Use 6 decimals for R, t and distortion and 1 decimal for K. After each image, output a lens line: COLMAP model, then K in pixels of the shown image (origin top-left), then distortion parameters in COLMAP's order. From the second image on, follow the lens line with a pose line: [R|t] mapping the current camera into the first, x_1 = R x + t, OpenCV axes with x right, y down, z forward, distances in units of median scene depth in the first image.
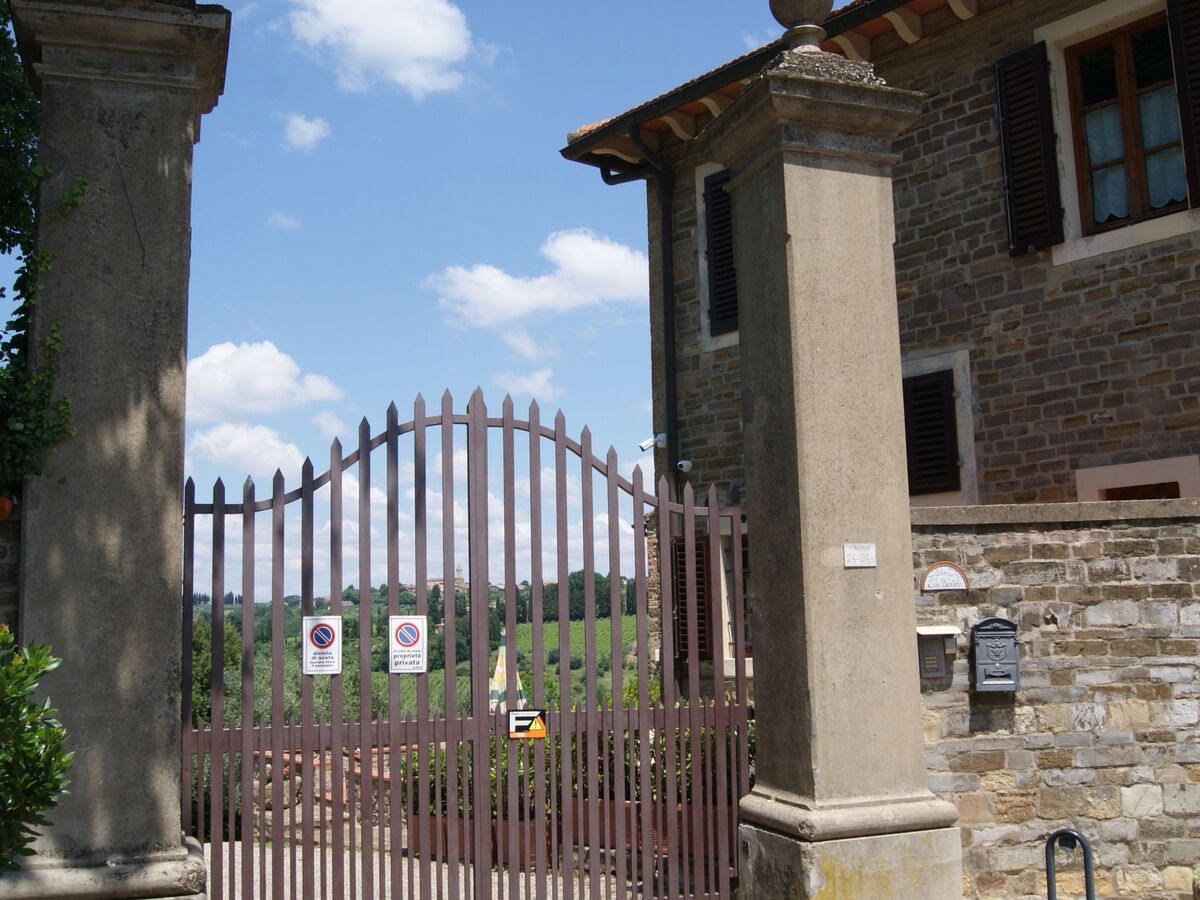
lens RADIAL K [[1243.2, 0, 600.0], [0, 1243.2, 450.0], [0, 0, 1]] dist [-0.085898, 0.009616]
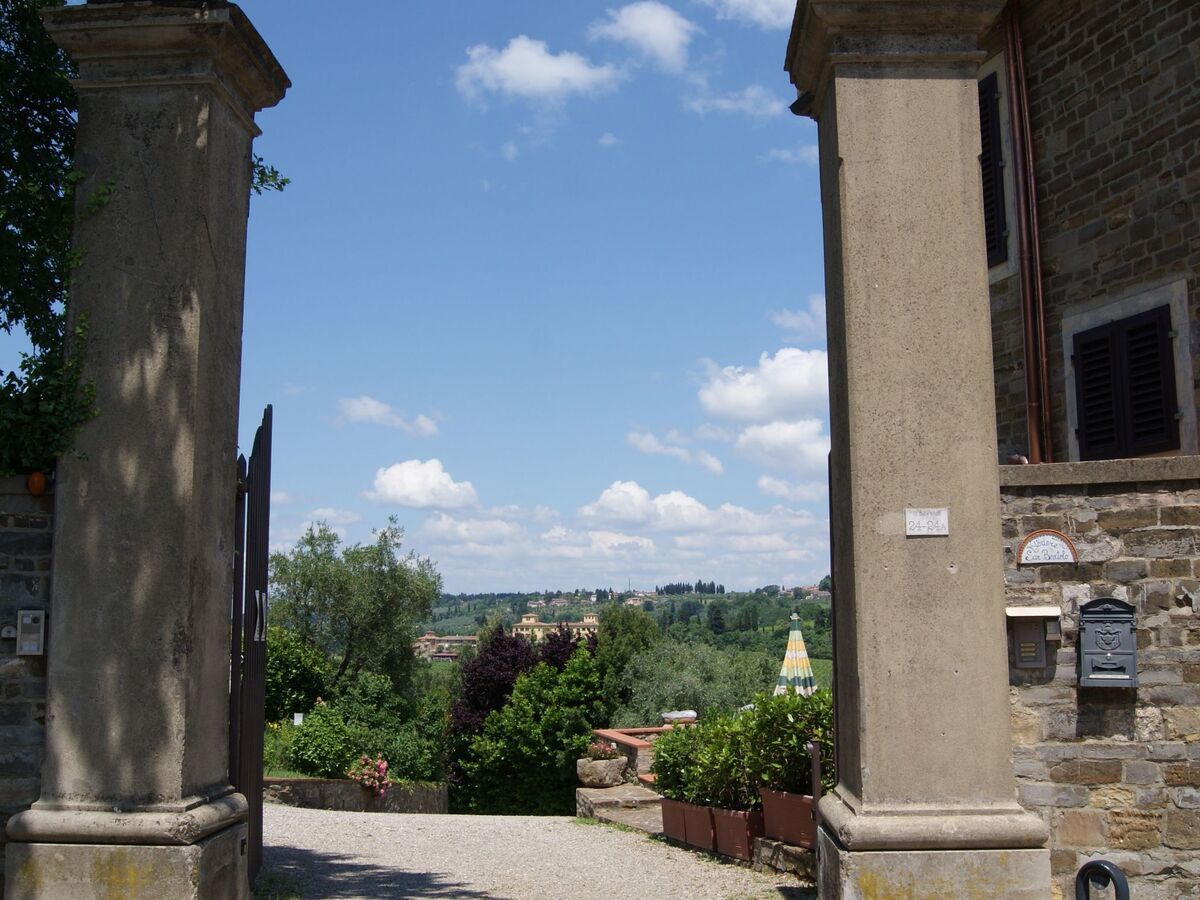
lens RADIAL K [[1243.2, 0, 600.0], [0, 1243.2, 450.0], [0, 0, 1]] dist [-0.085898, 0.009616]
pose [[0.928979, -0.030450, -0.368878, 0.309172], [0.033129, 0.999451, 0.000930, 0.026315], [0.368647, -0.013085, 0.929478, 0.120596]]
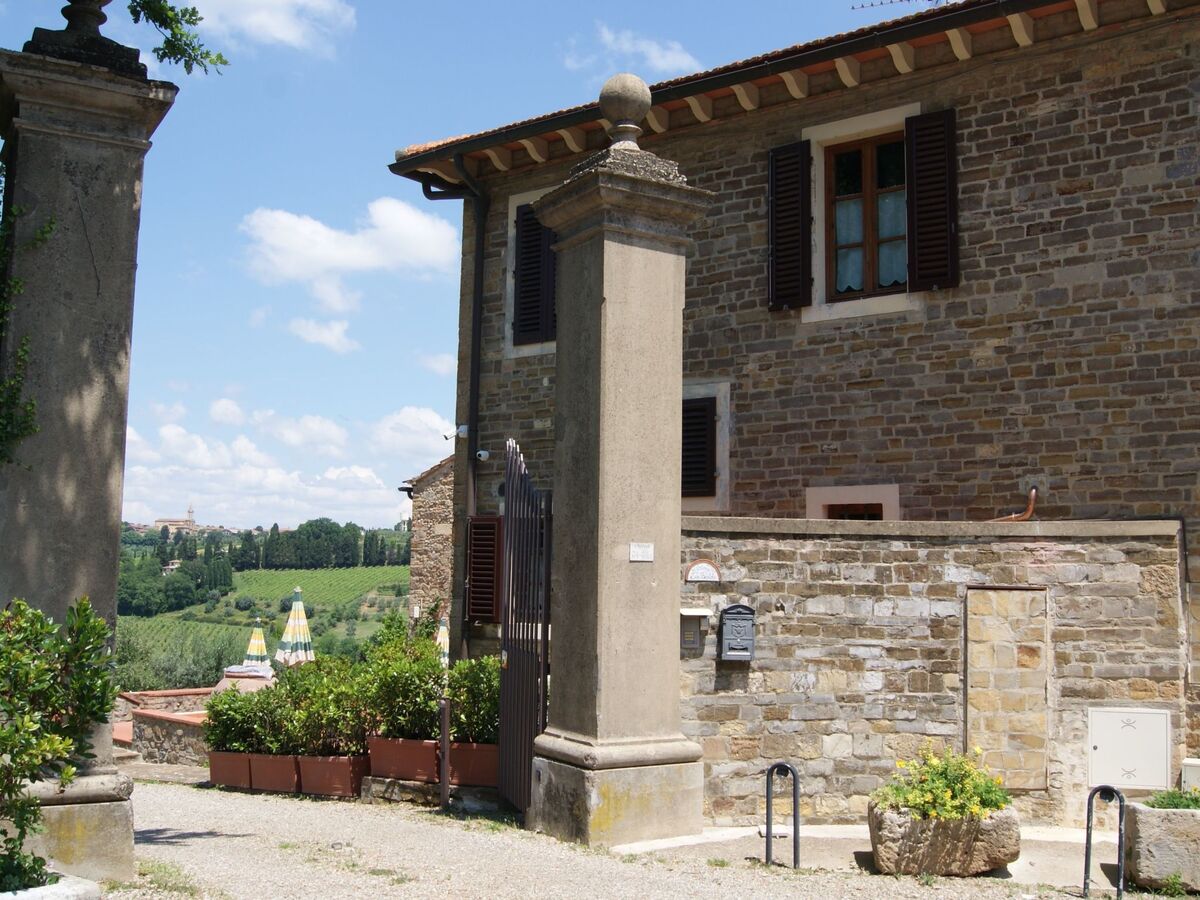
lens RADIAL K [[1243.2, 0, 600.0], [0, 1243.2, 450.0], [0, 0, 1]] dist [-0.085898, 0.009616]
pose [[0.976937, 0.062228, 0.204259, -0.102005], [-0.069359, 0.997201, 0.027931, -0.053290], [-0.201950, -0.041454, 0.978518, -0.251342]]
